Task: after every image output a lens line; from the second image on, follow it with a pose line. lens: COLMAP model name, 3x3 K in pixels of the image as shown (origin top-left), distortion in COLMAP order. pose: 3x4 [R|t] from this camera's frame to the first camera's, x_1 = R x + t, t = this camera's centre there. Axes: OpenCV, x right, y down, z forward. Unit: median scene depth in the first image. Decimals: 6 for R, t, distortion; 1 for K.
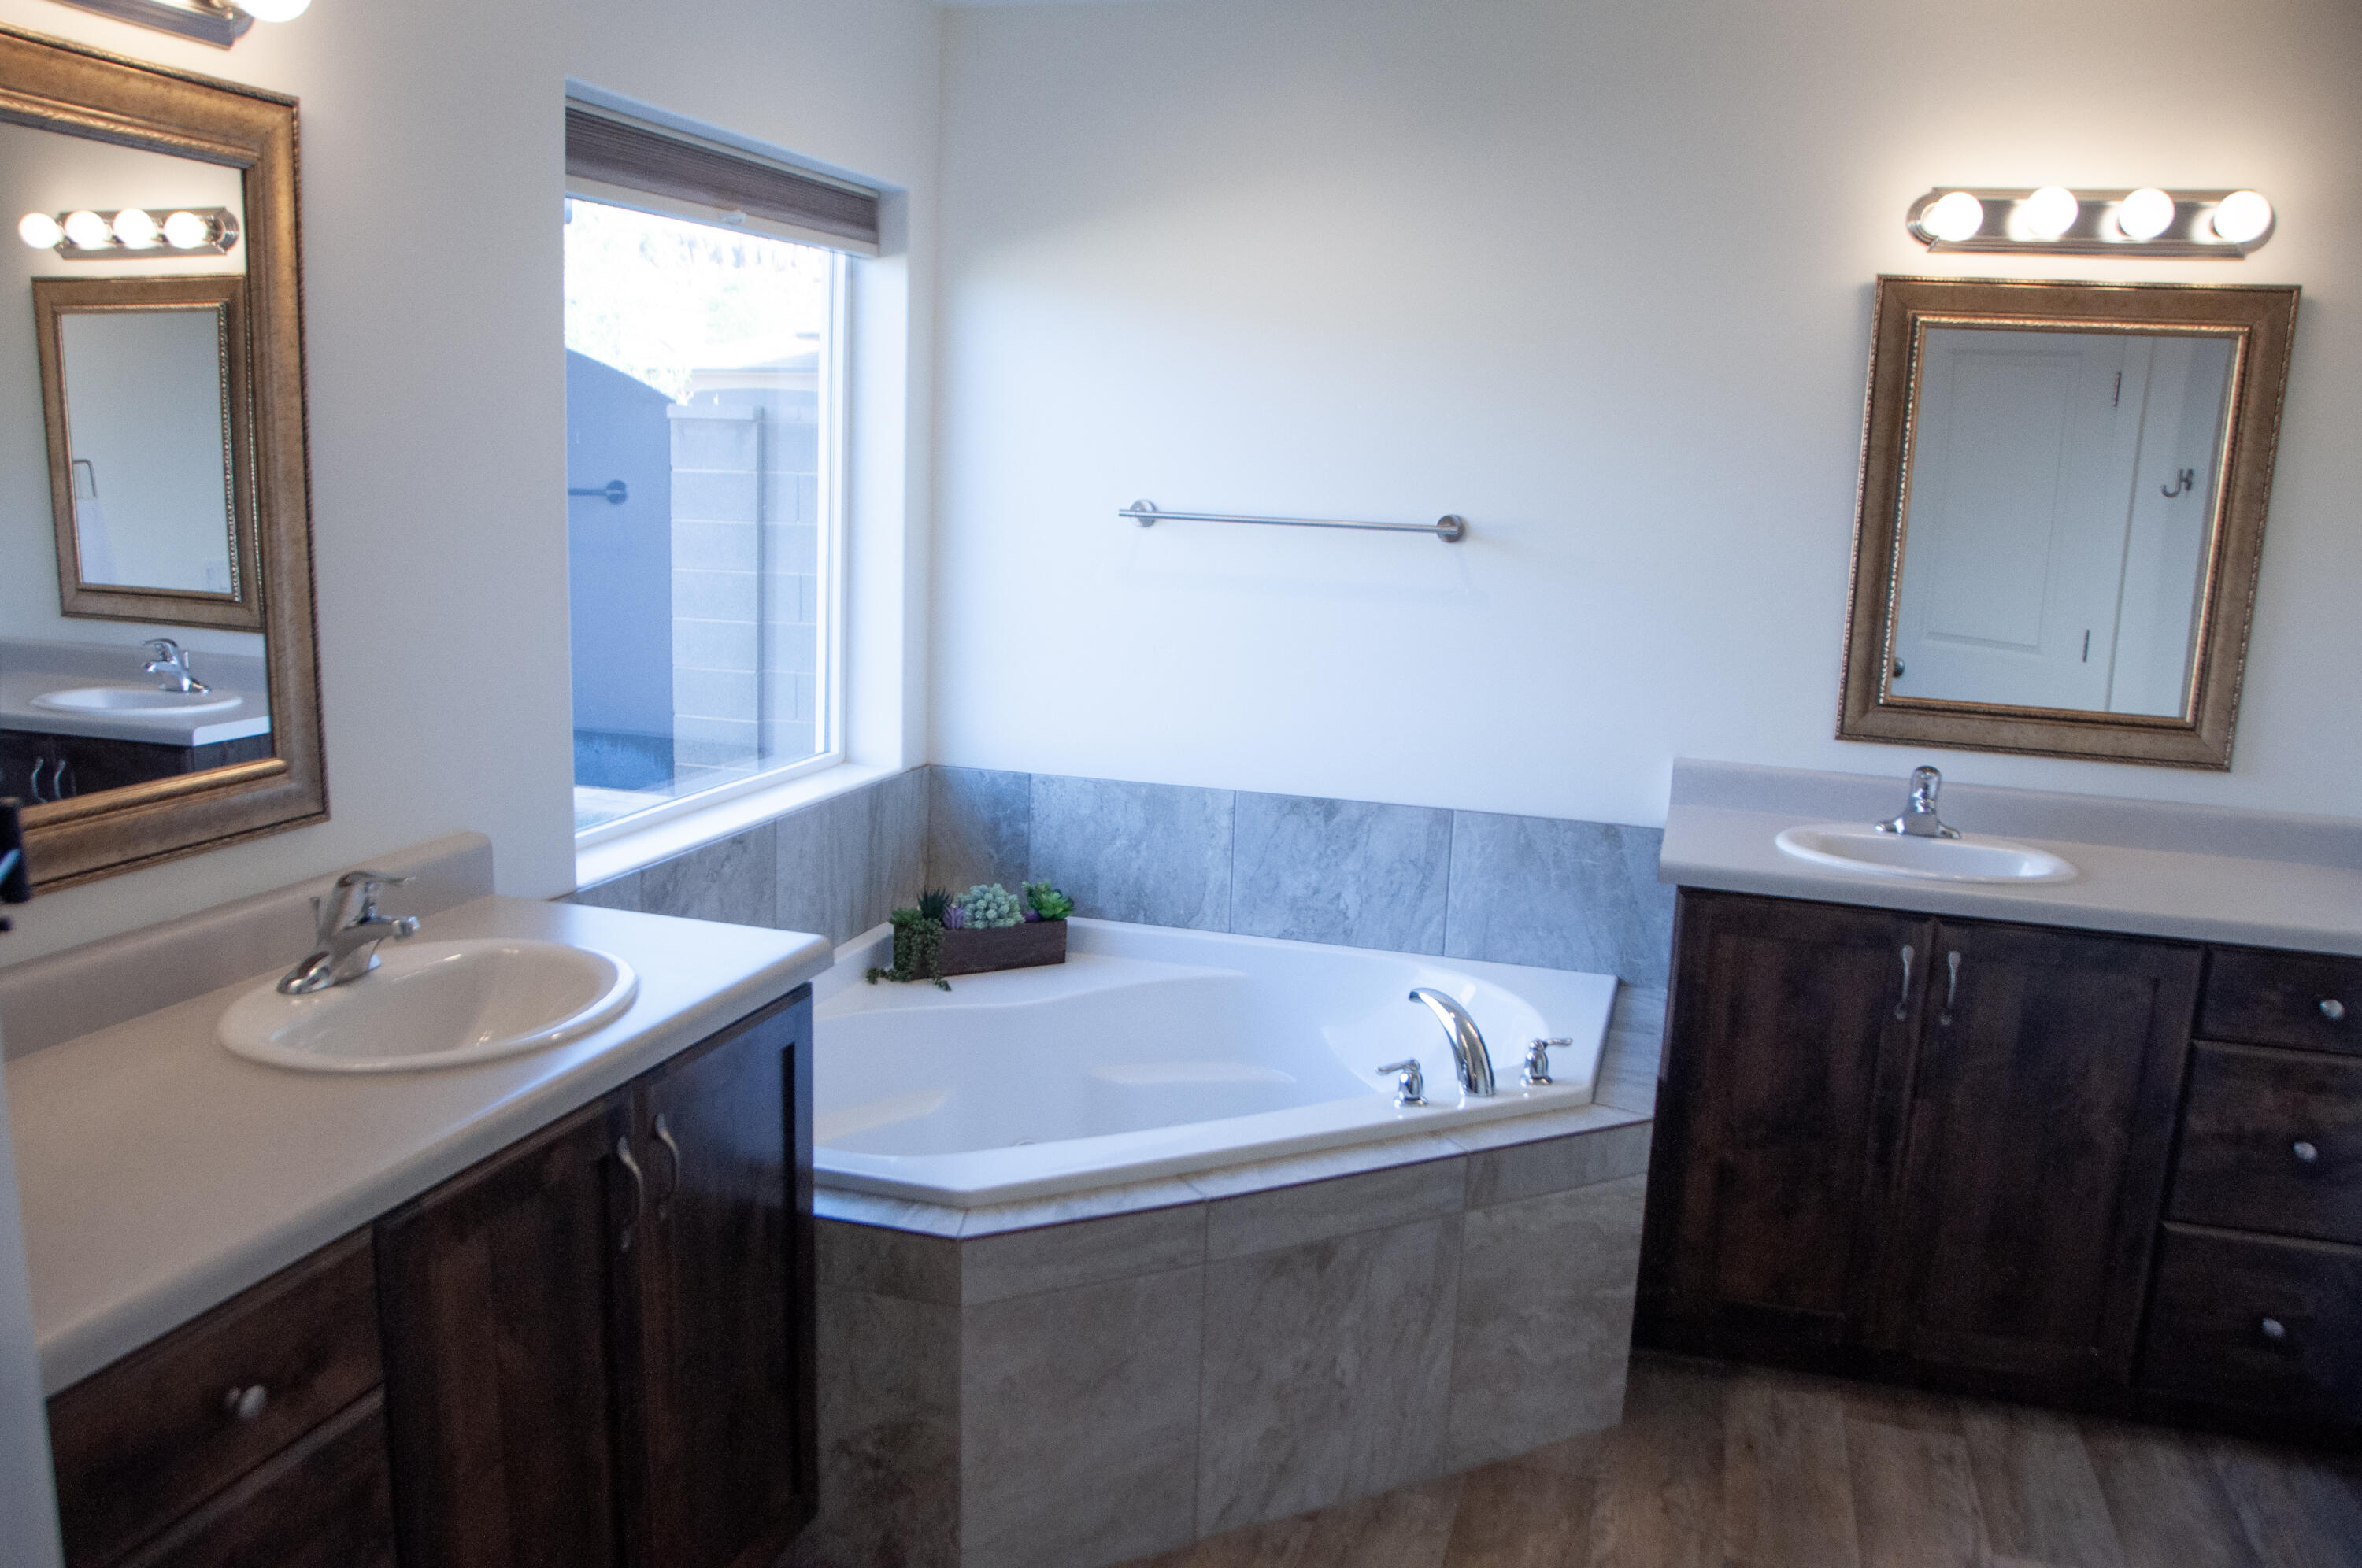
lens RADIAL K [[1876.9, 0, 1174.2], [0, 1876.9, 847.0], [0, 0, 1]] dist [-0.153674, 0.122206]
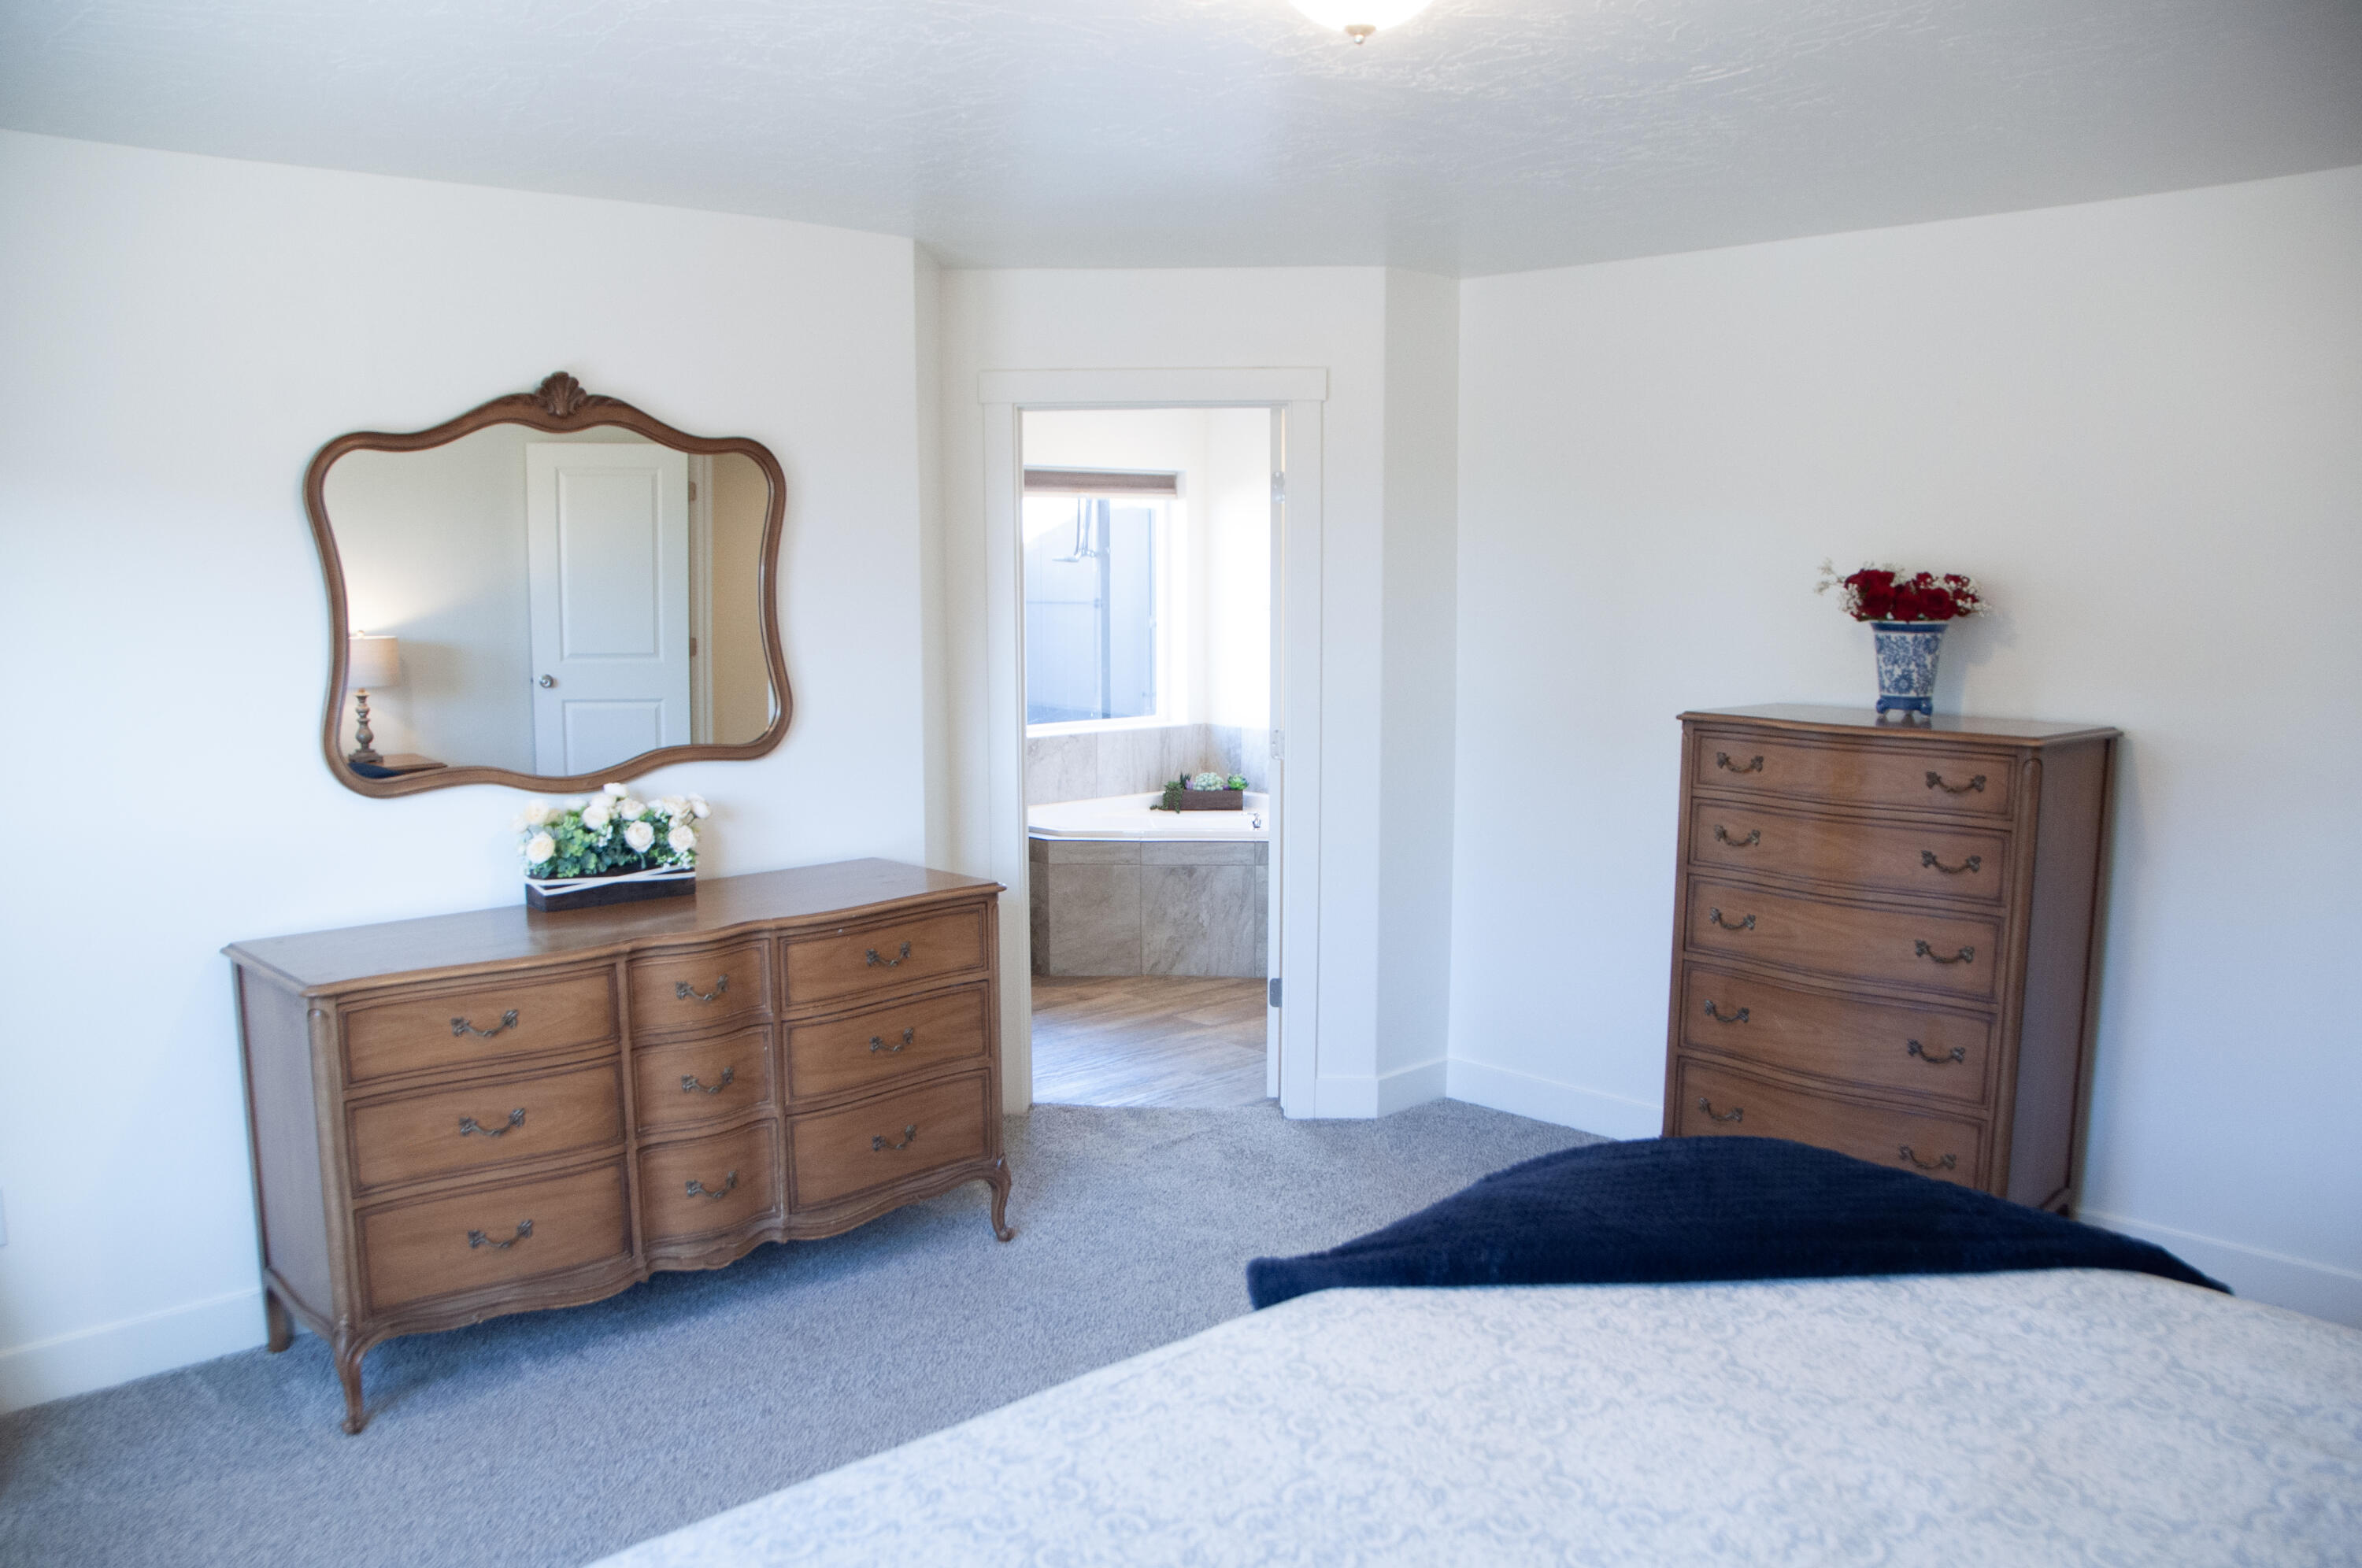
lens RADIAL K [[1876.9, 0, 1174.2], [0, 1876.9, 847.0], [0, 0, 1]] dist [-0.153674, 0.122206]
pose [[0.866027, 0.034648, -0.498795, 1.384408], [-0.070565, 0.996081, -0.053327, 0.323346], [0.494993, 0.081380, 0.865078, -1.344998]]
